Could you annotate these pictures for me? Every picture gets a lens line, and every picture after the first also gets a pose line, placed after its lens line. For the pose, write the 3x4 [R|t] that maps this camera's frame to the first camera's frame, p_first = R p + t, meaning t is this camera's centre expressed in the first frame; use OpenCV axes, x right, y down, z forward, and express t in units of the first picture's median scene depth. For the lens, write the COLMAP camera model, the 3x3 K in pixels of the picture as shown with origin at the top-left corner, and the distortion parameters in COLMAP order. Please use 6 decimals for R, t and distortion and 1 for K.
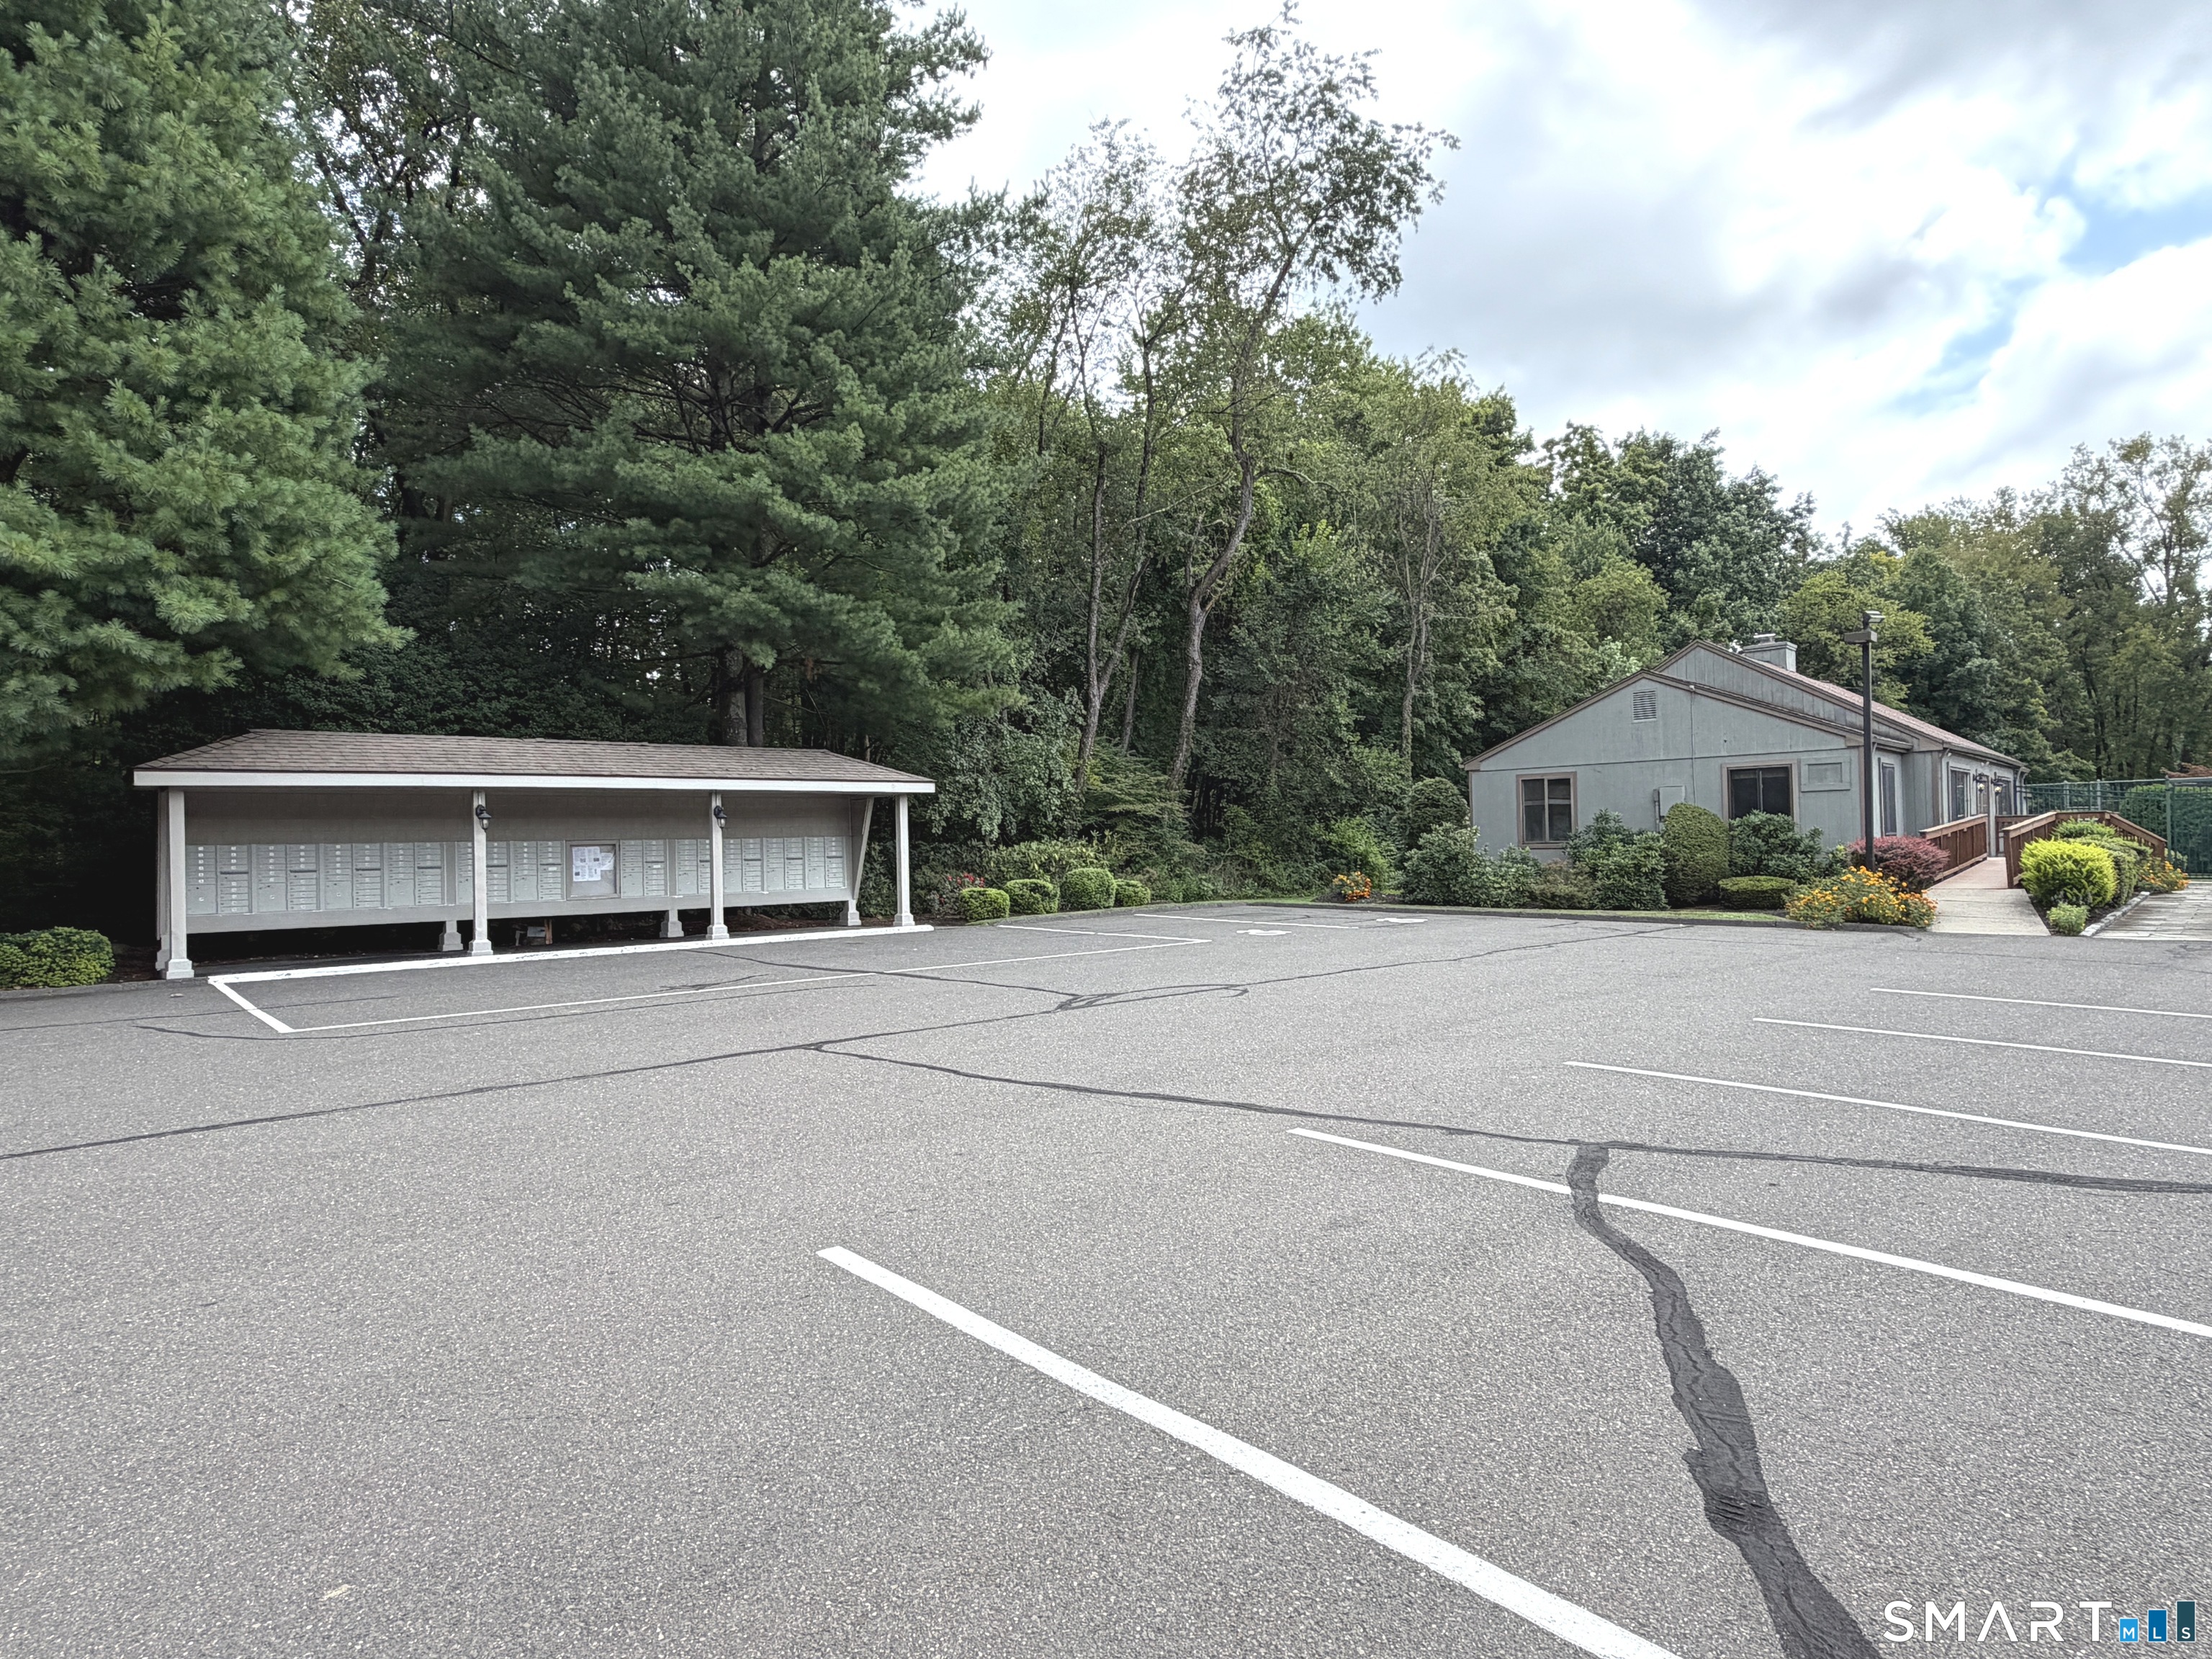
lens RADIAL K [[1206.9, 0, 1108.7], [0, 1206.9, 825.1], [0, 0, 1]] dist [0.000203, 0.000602]
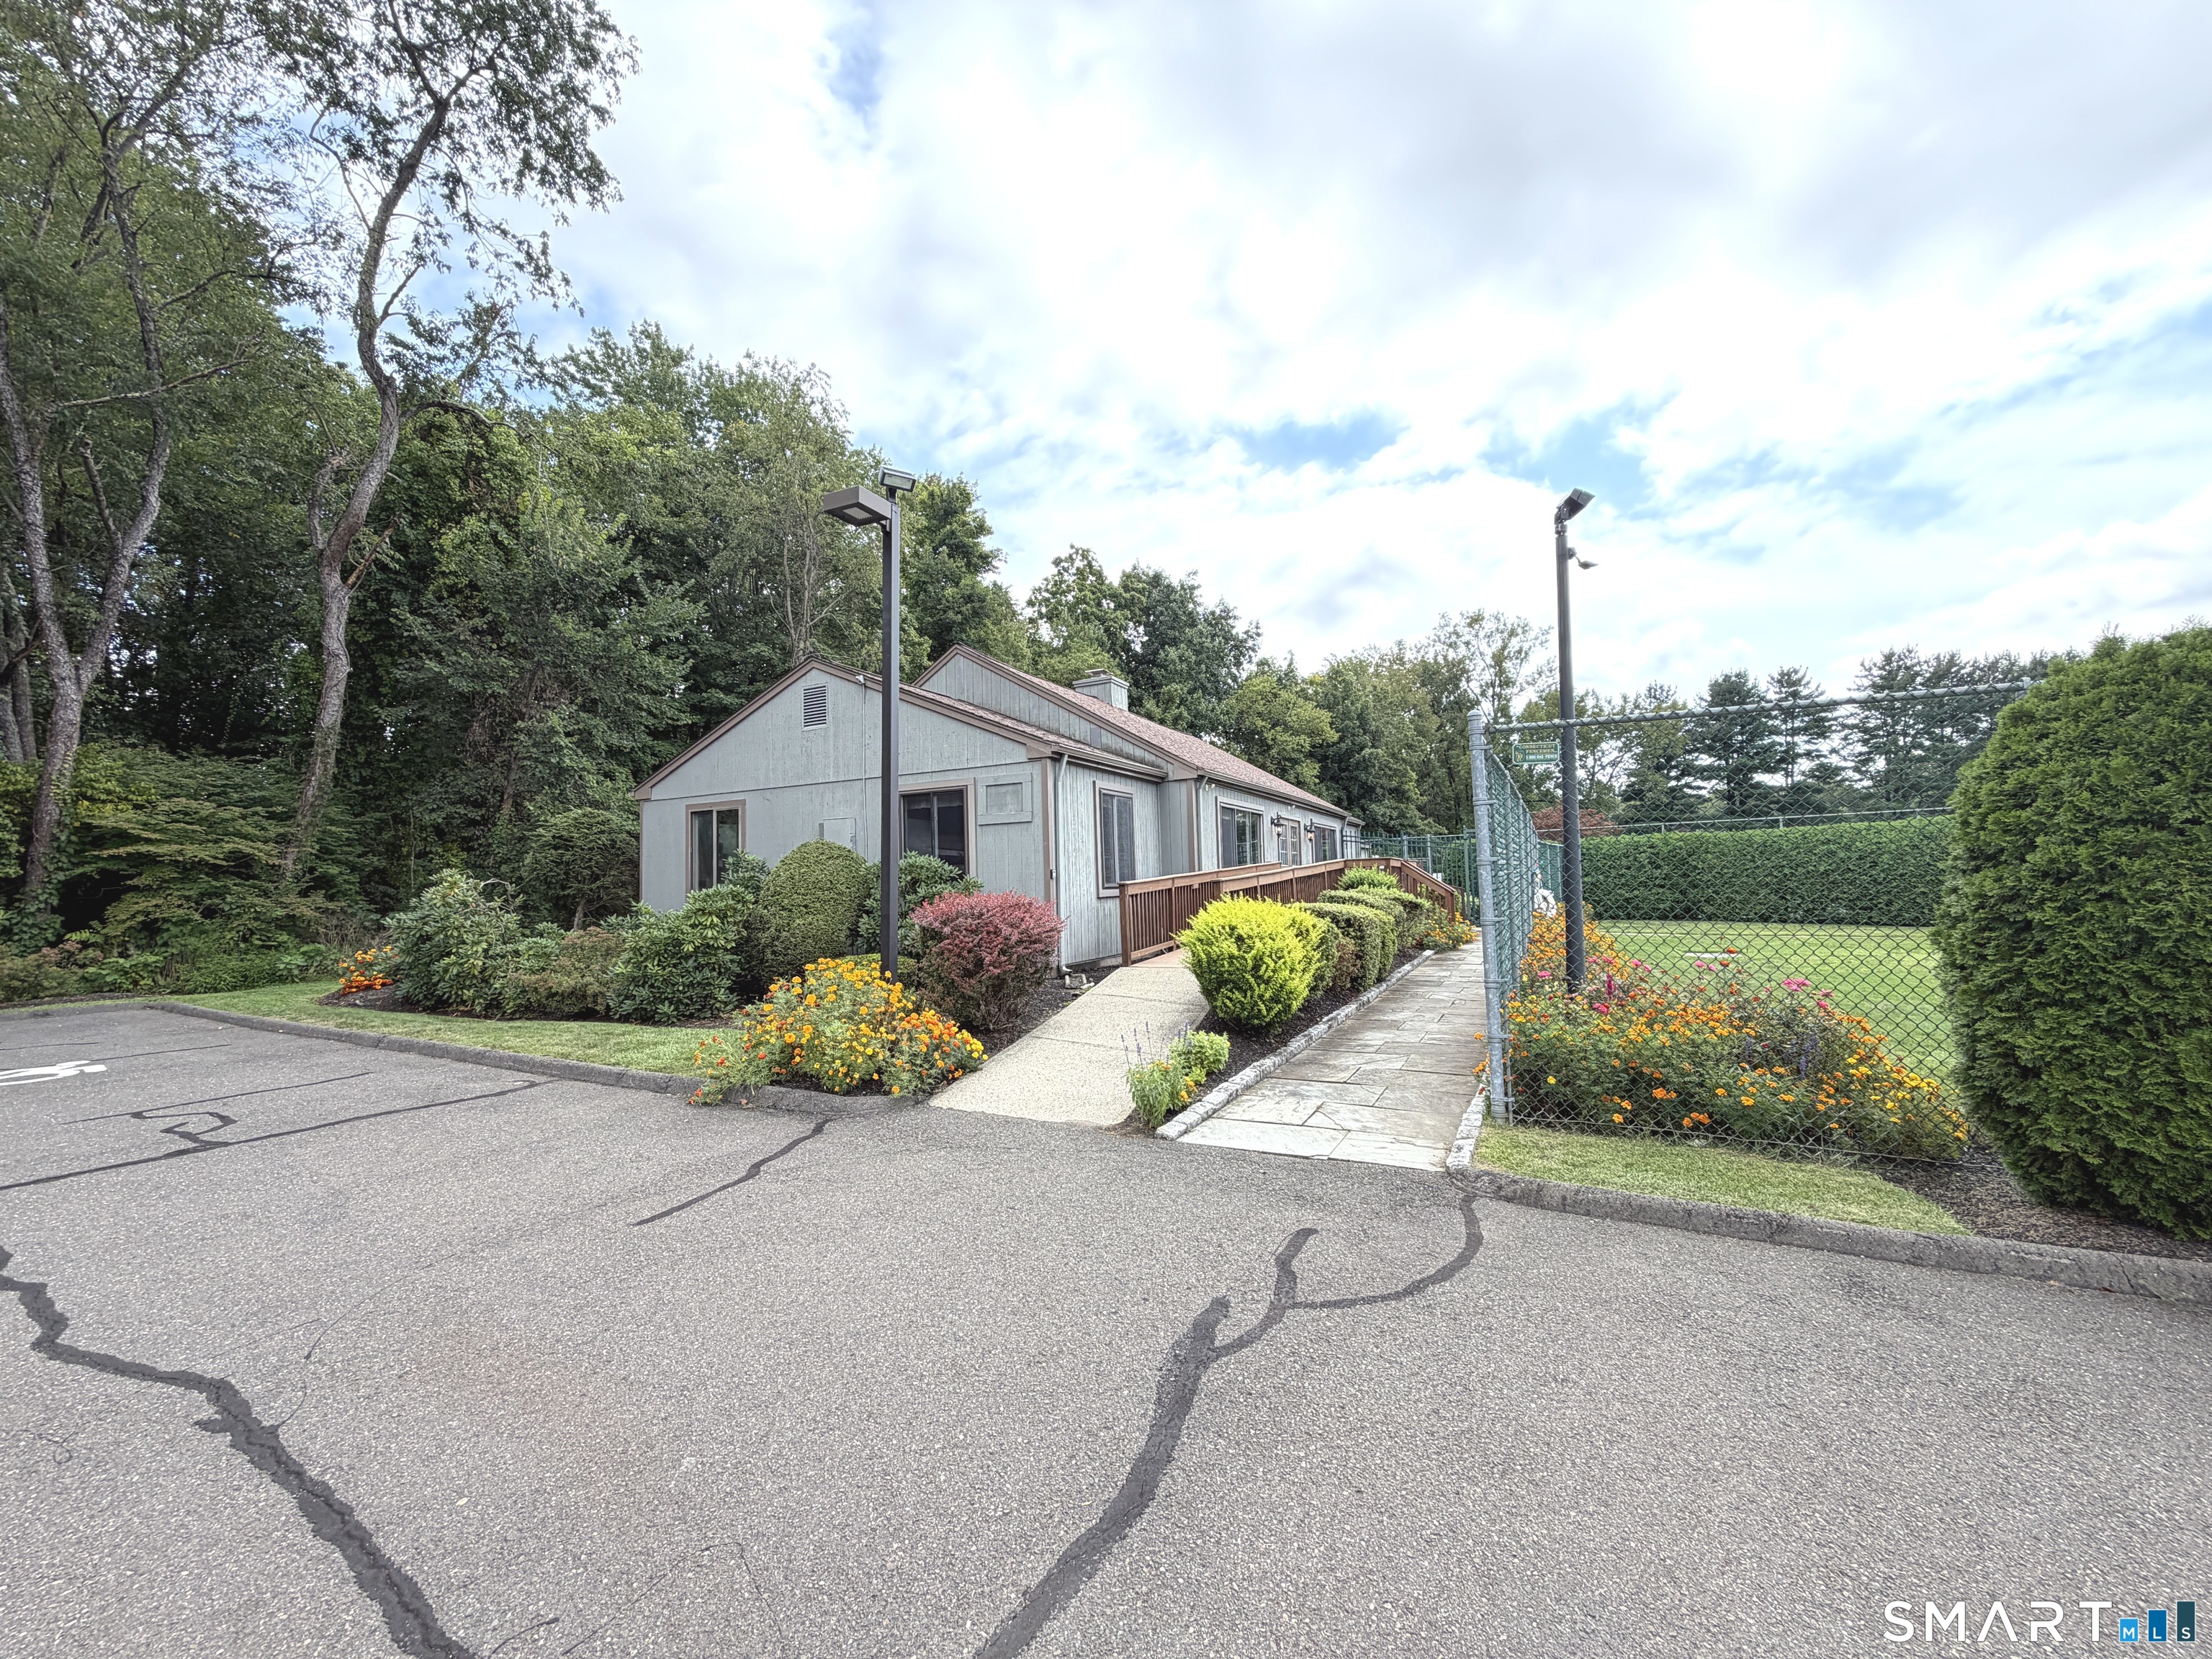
lens RADIAL K [[878.1, 0, 1052.2], [0, 878.1, 847.9], [0, 0, 1]] dist [-0.000273, 0.000582]
pose [[0.970091, 0.006380, 0.242656, 0.144766], [0.000898, 0.999553, -0.029874, 0.000116], [-0.242738, 0.029198, 0.969652, 0.147752]]
